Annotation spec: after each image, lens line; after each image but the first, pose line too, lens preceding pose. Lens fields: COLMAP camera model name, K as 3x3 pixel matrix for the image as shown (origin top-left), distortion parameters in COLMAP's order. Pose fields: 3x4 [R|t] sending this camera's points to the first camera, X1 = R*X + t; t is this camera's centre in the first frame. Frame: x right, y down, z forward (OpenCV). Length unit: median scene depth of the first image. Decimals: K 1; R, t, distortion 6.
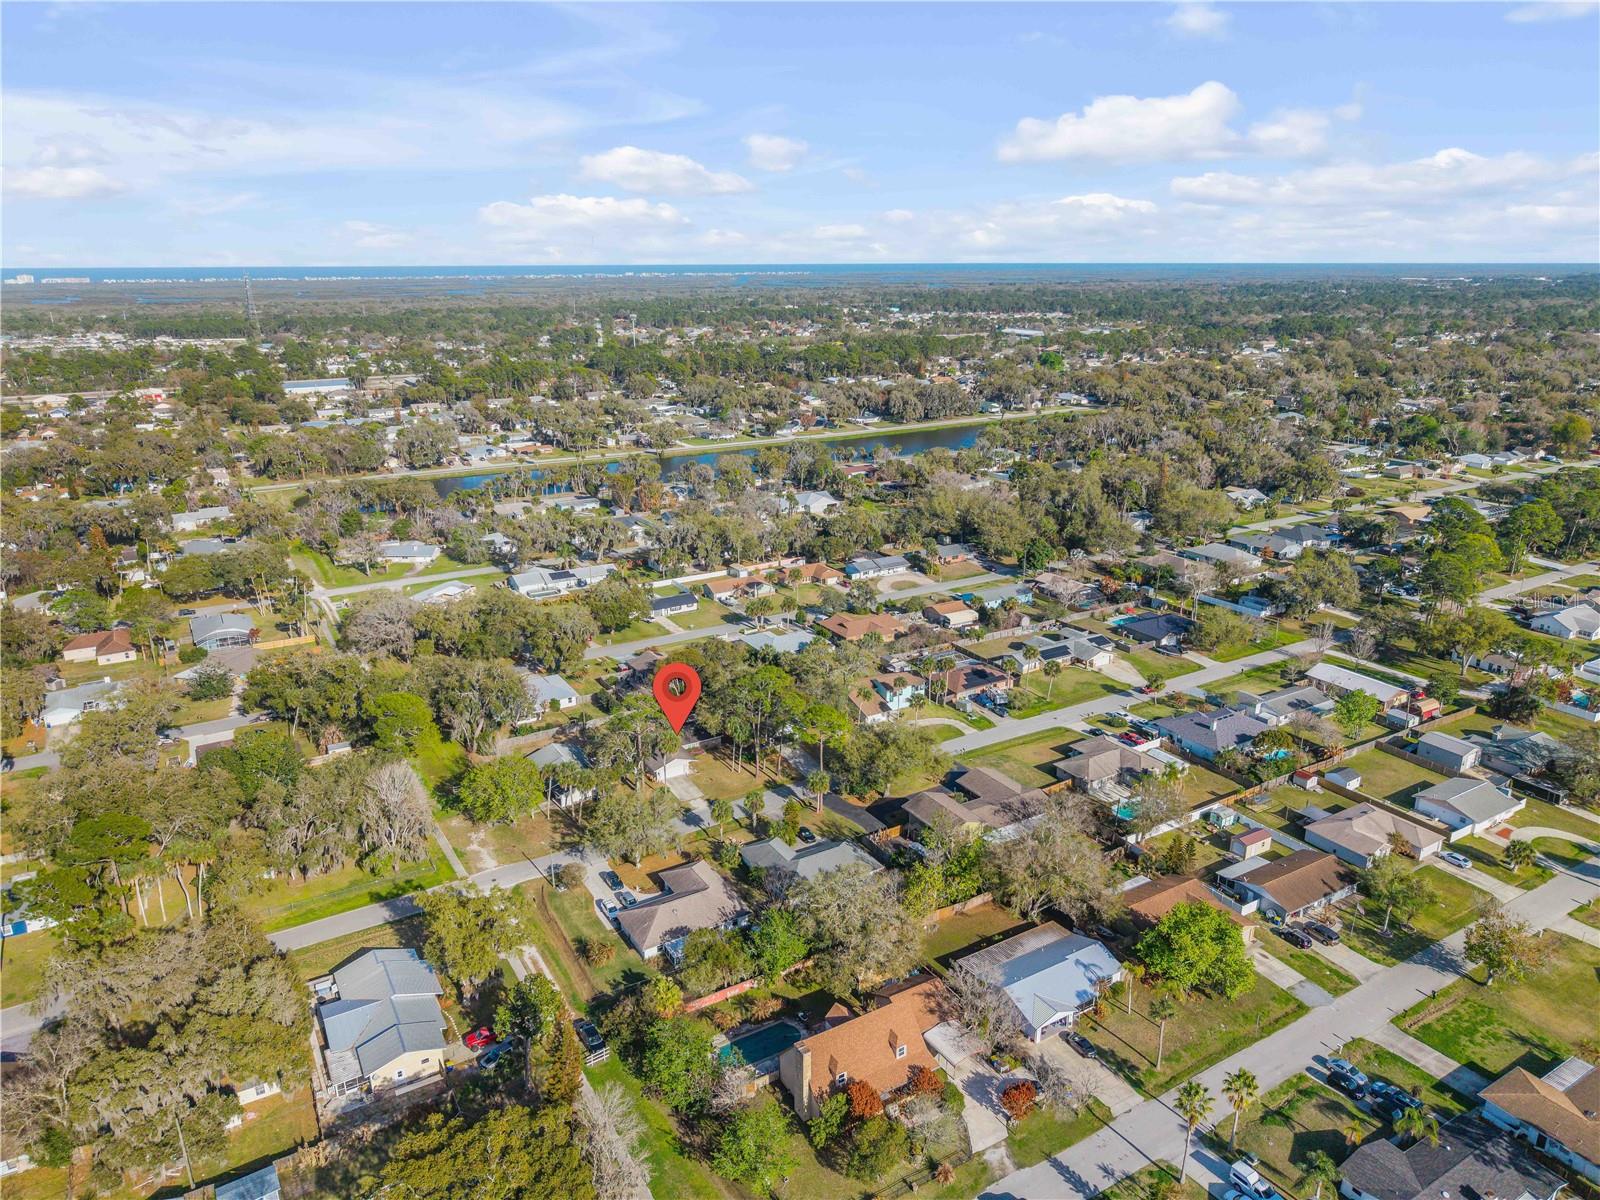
lens RADIAL K [[1078.8, 0, 807.2], [0, 1078.8, 591.3], [0, 0, 1]] dist [0.005122, -0.000285]
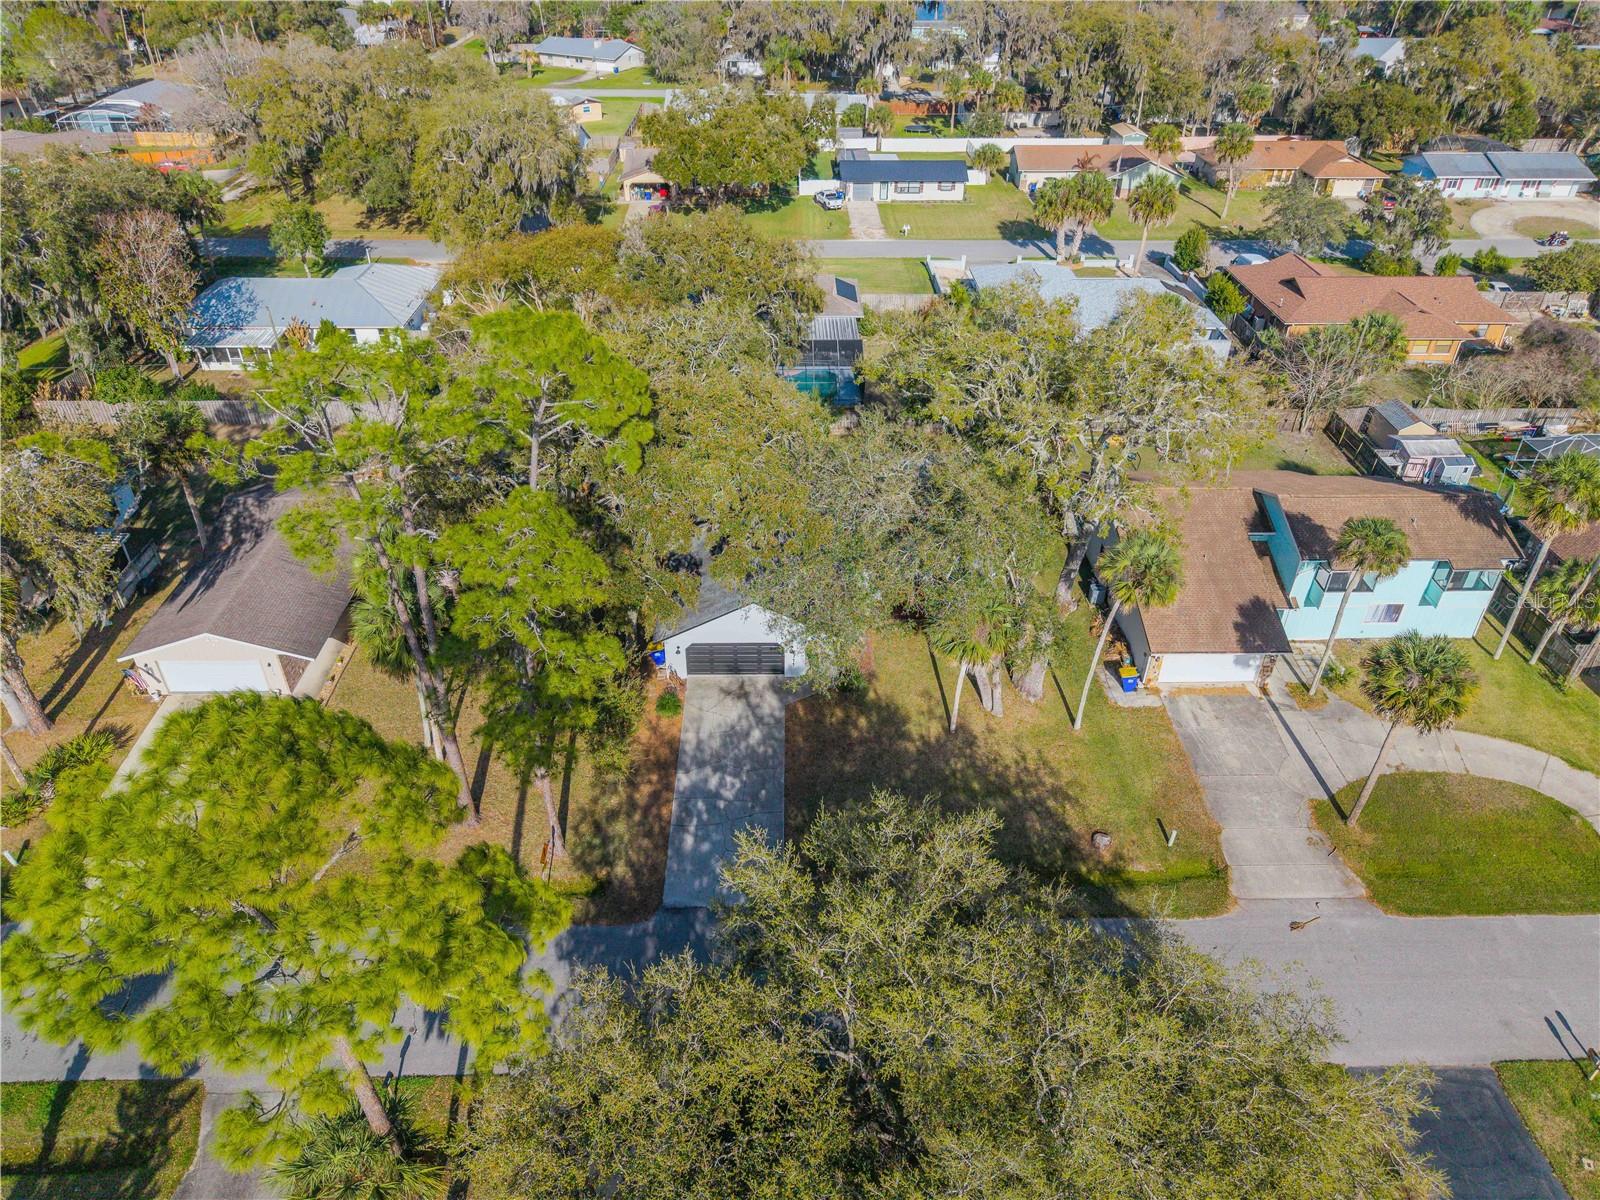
lens RADIAL K [[1078.8, 0, 799.2], [0, 1078.8, 605.1], [0, 0, 1]] dist [0.005122, -0.000285]
pose [[0.864604, 0.291123, -0.409521, 0.065046], [-0.154170, 0.929436, 0.335231, 0.034698], [0.478217, -0.226706, 0.848477, 0.630209]]
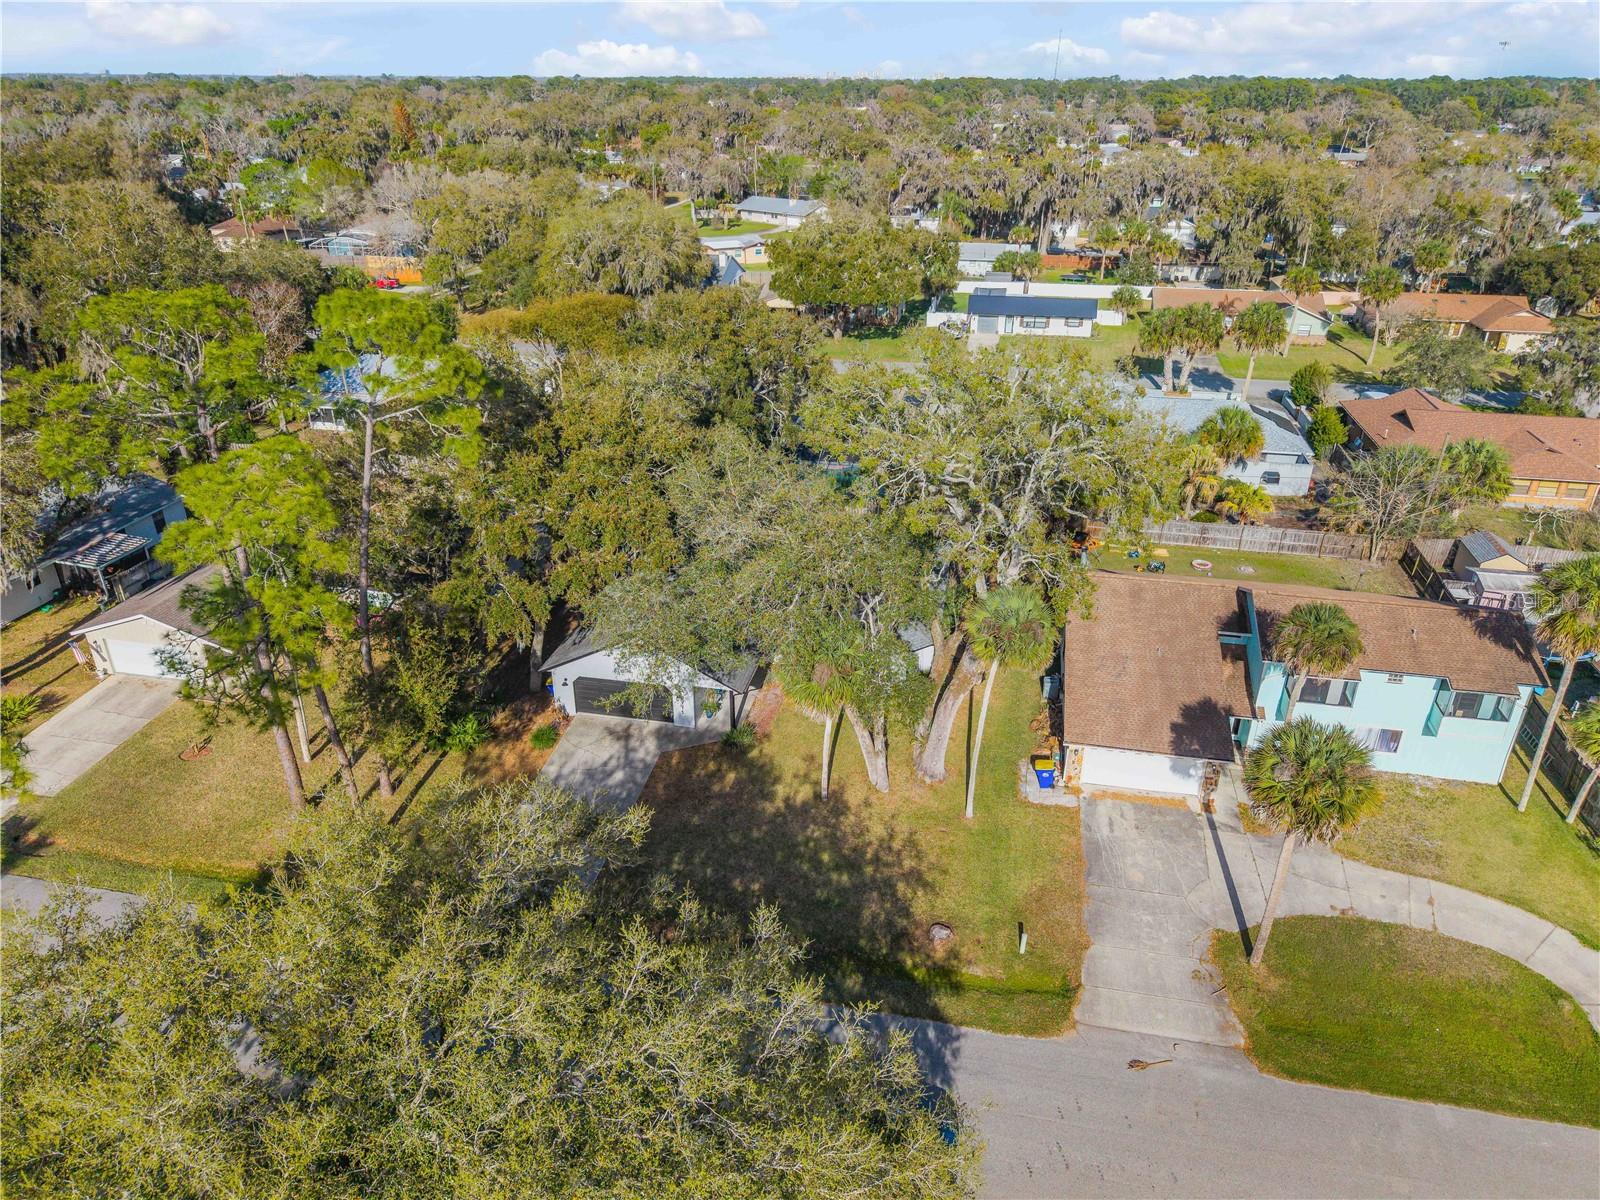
lens RADIAL K [[1078.8, 0, 800.0], [0, 1078.8, 603.1], [0, 0, 1]] dist [0.005122, -0.000285]
pose [[0.733209, 0.301201, -0.609658, 0.106644], [-0.202447, 0.952585, 0.227150, 0.045869], [0.649169, -0.043125, 0.759421, 0.664827]]
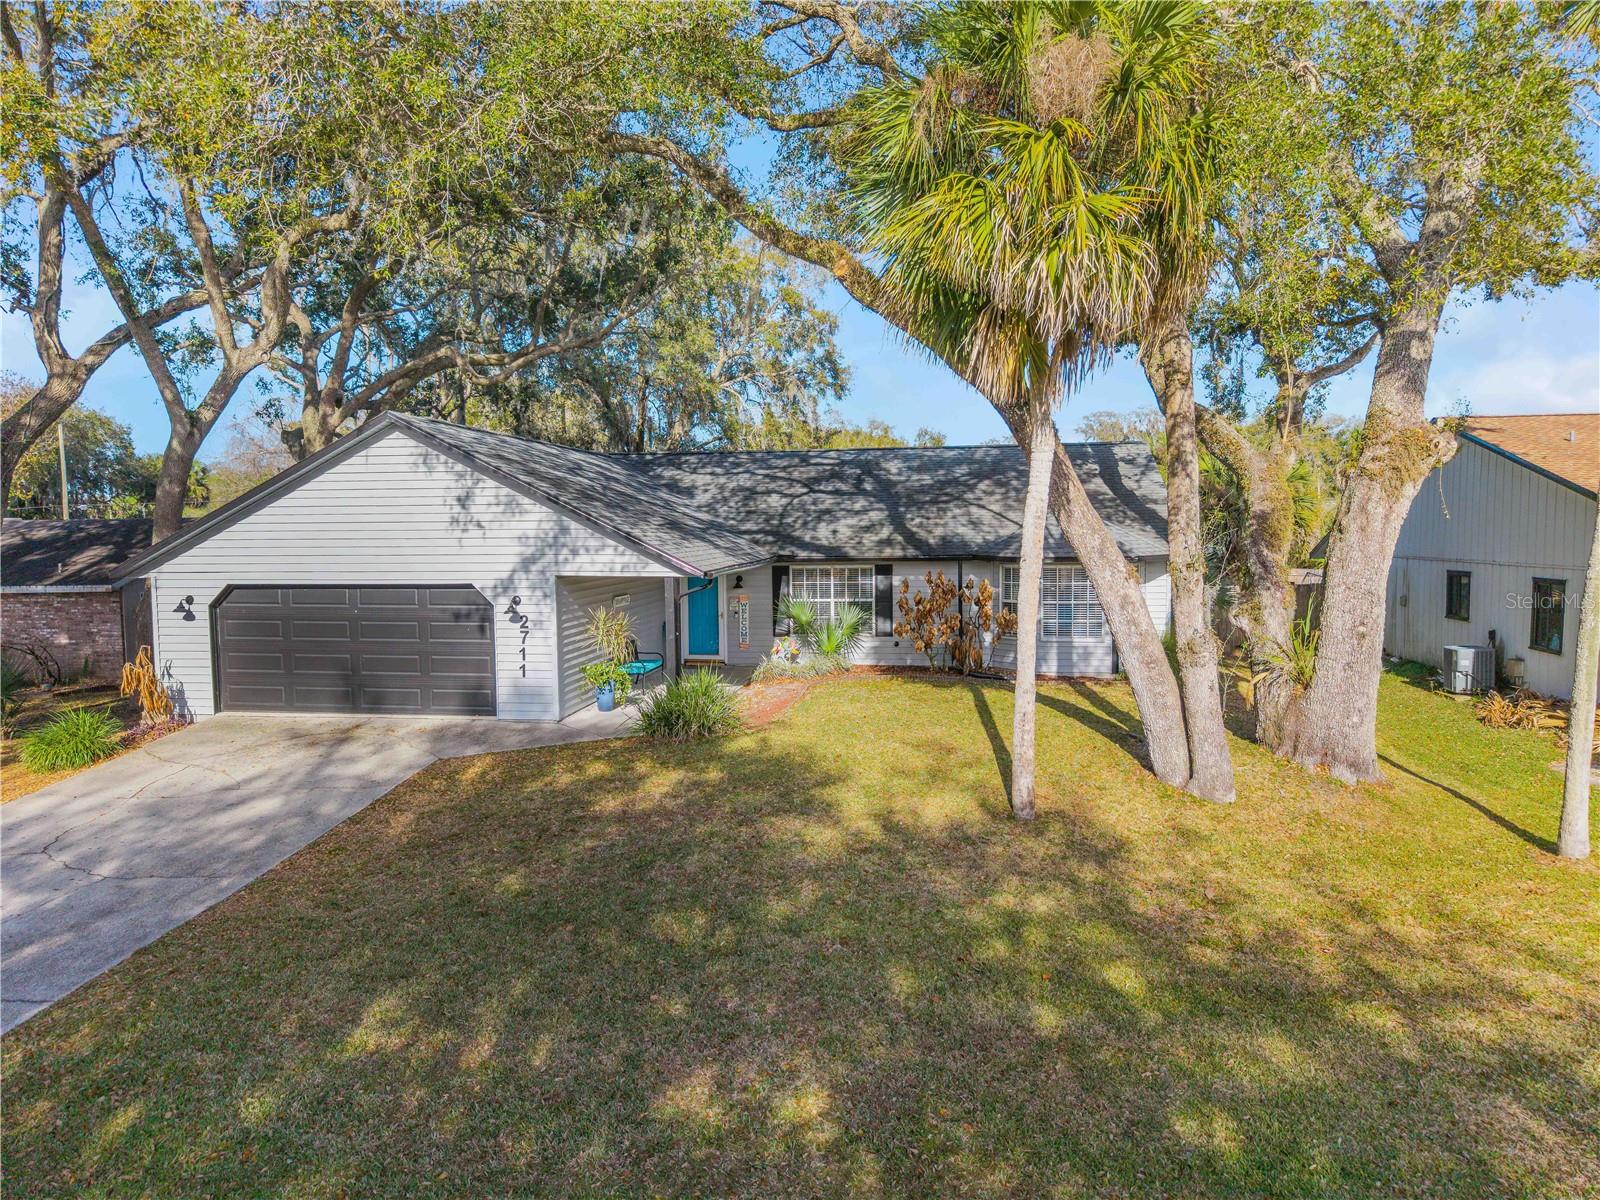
lens RADIAL K [[1078.8, 0, 800.6], [0, 1078.8, 593.7], [0, 0, 1]] dist [0.005122, -0.000285]
pose [[0.771565, 0.032697, -0.635310, 0.040295], [-0.184212, 0.967375, -0.173932, 0.109506], [0.608895, 0.251231, 0.752416, 0.748280]]
